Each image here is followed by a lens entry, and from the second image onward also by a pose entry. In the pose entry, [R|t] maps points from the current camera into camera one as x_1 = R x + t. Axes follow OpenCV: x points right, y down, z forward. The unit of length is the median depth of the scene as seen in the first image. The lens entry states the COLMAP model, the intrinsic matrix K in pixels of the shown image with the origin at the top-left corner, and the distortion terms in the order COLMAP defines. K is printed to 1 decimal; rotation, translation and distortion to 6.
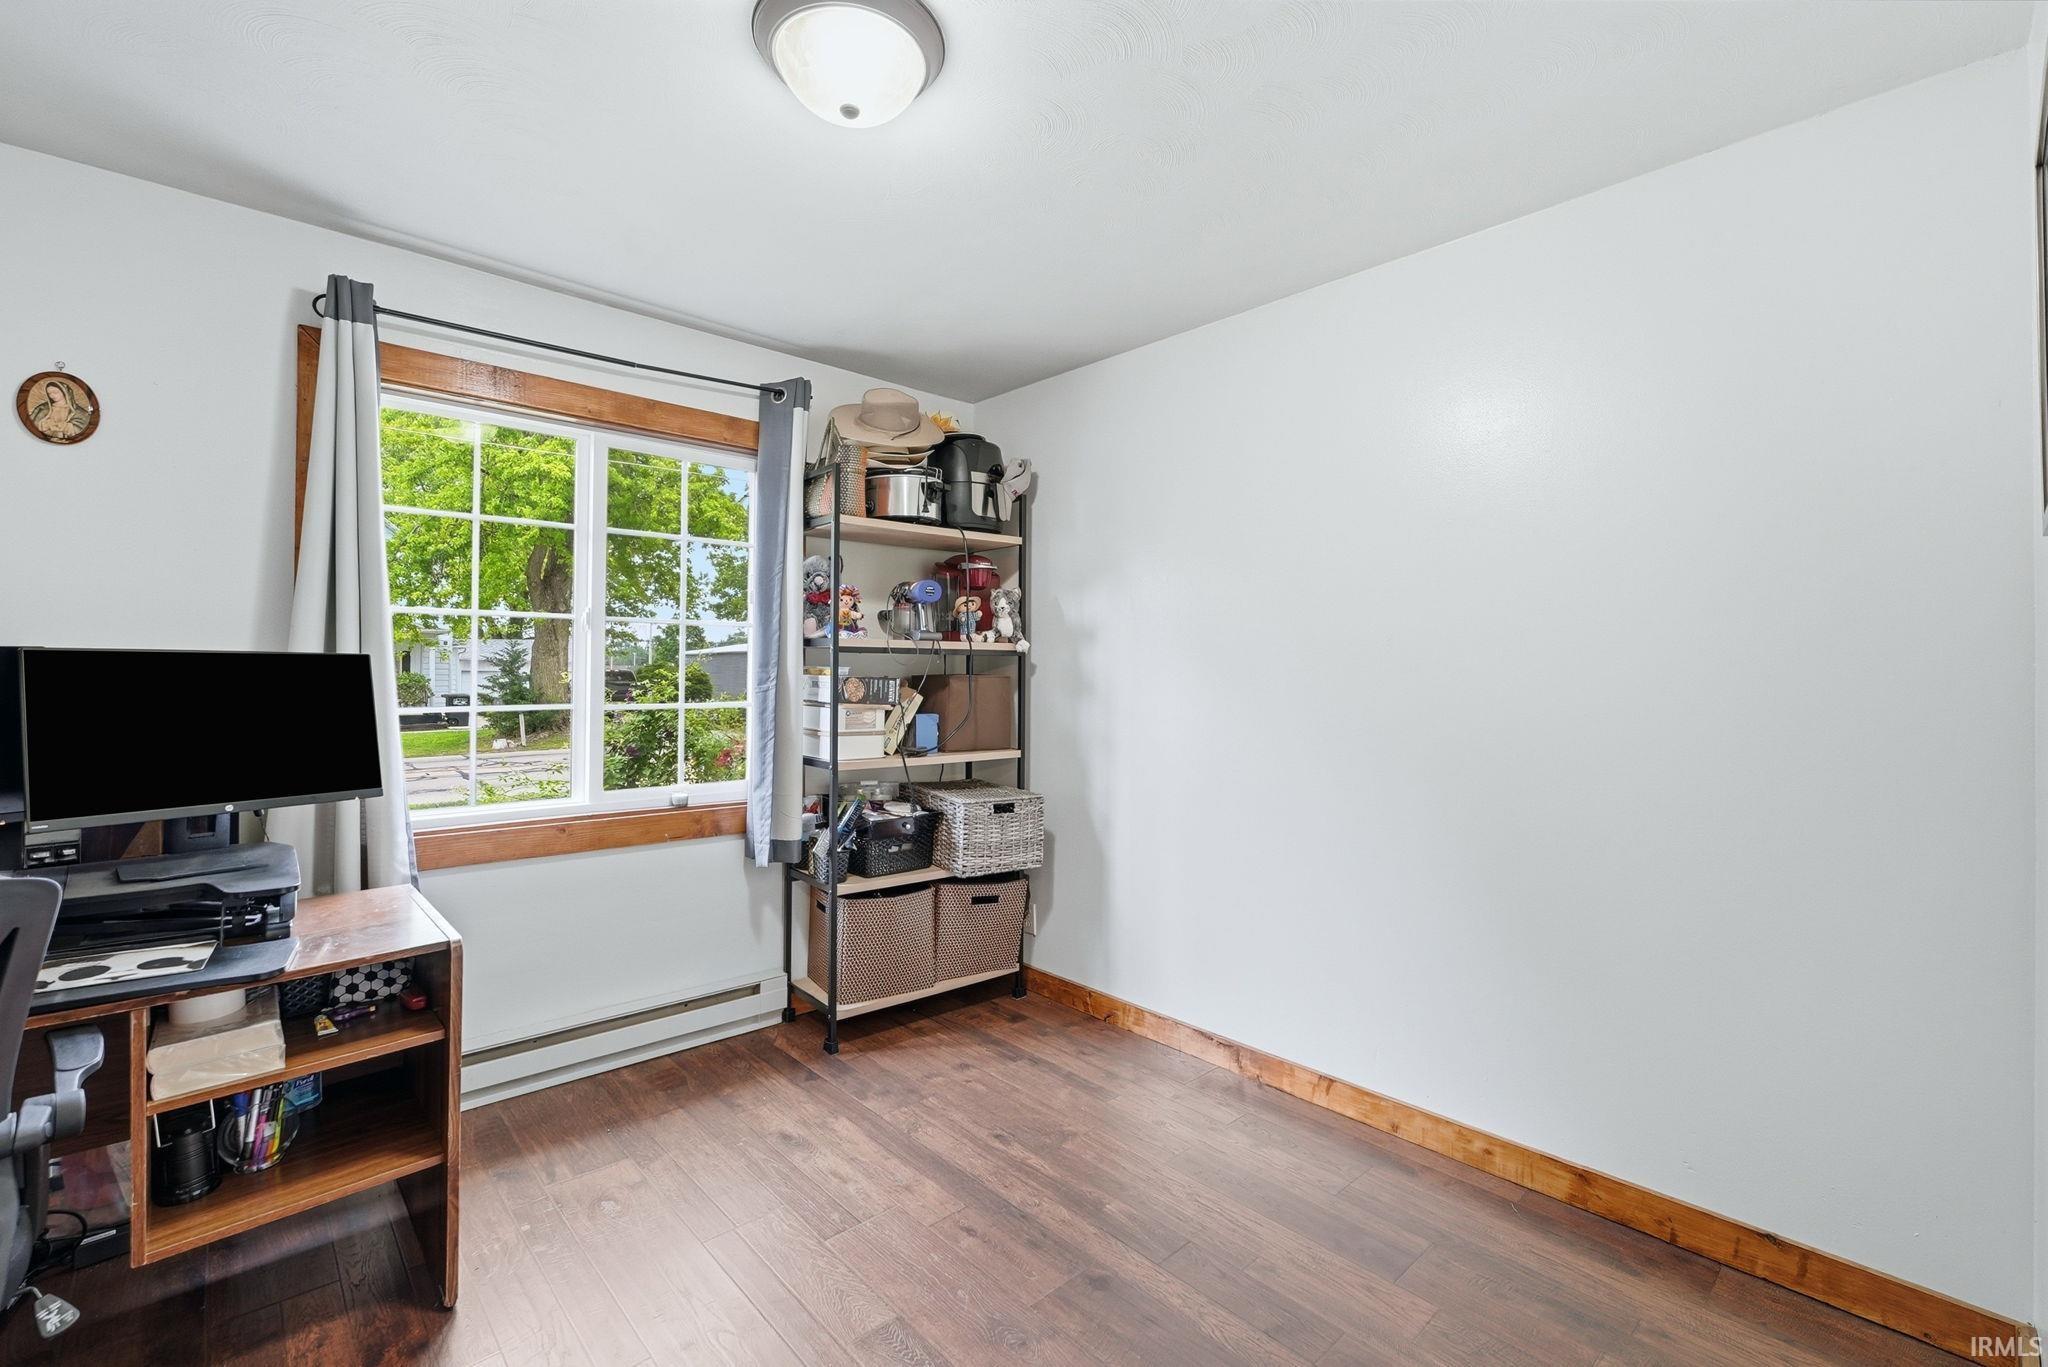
lens RADIAL K [[880.6, 0, 1013.5], [0, 880.6, 664.0], [0, 0, 1]] dist [0.000093, -0.000204]
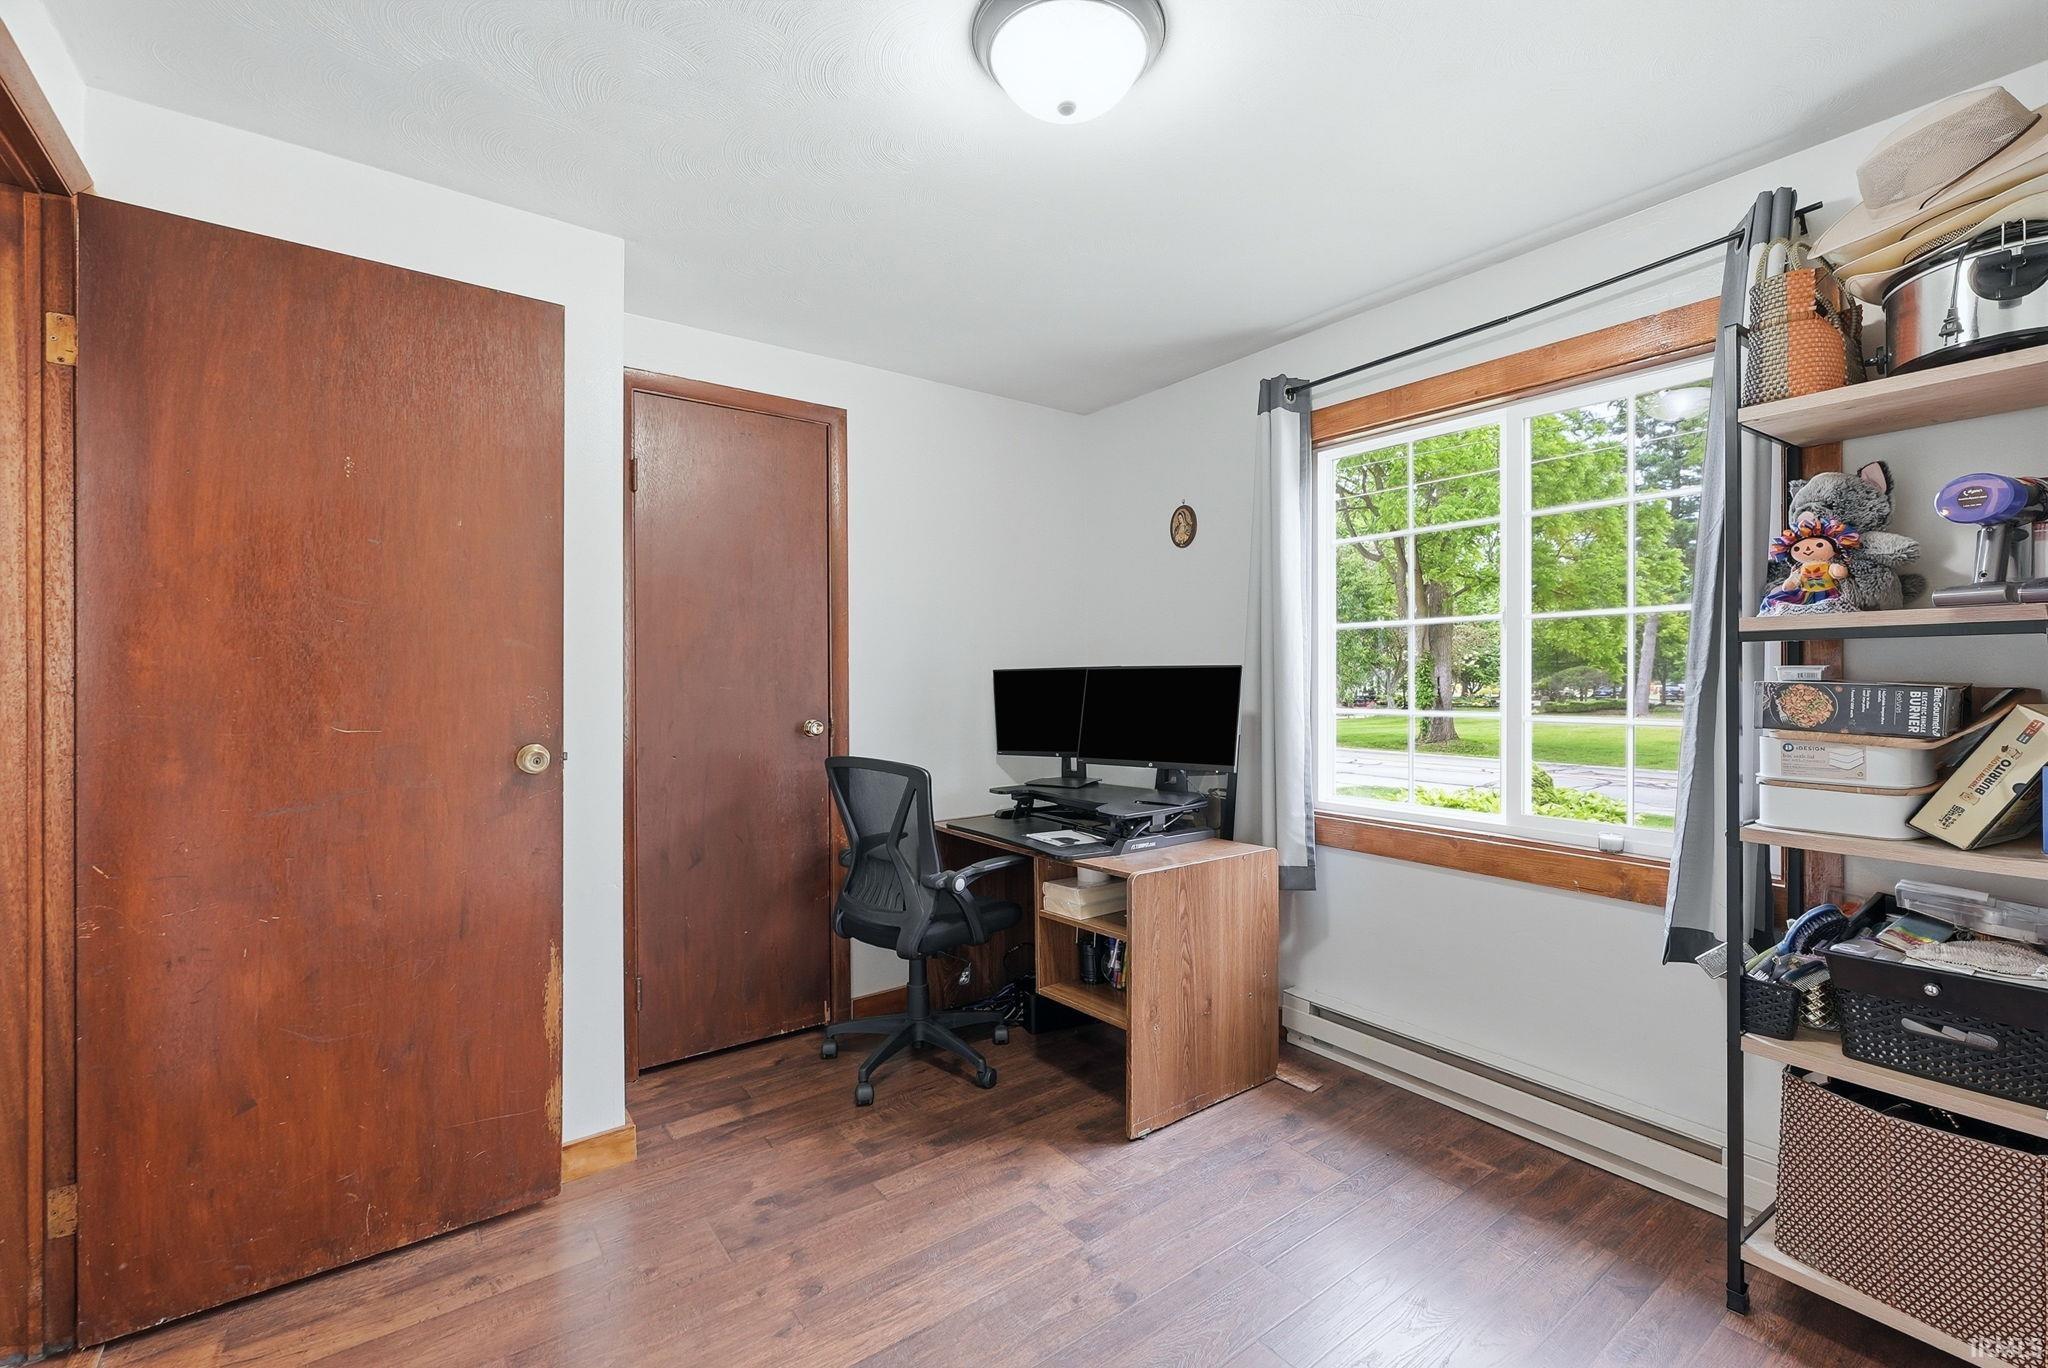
lens RADIAL K [[861.0, 0, 1004.3], [0, 861.0, 683.9], [0, 0, 1]] dist [0.000246, -0.000480]
pose [[-0.110472, -0.000520, -0.993879, 0.438826], [0.010723, 0.999941, -0.001716, 0.011272], [0.993821, -0.010847, -0.110460, 0.582414]]
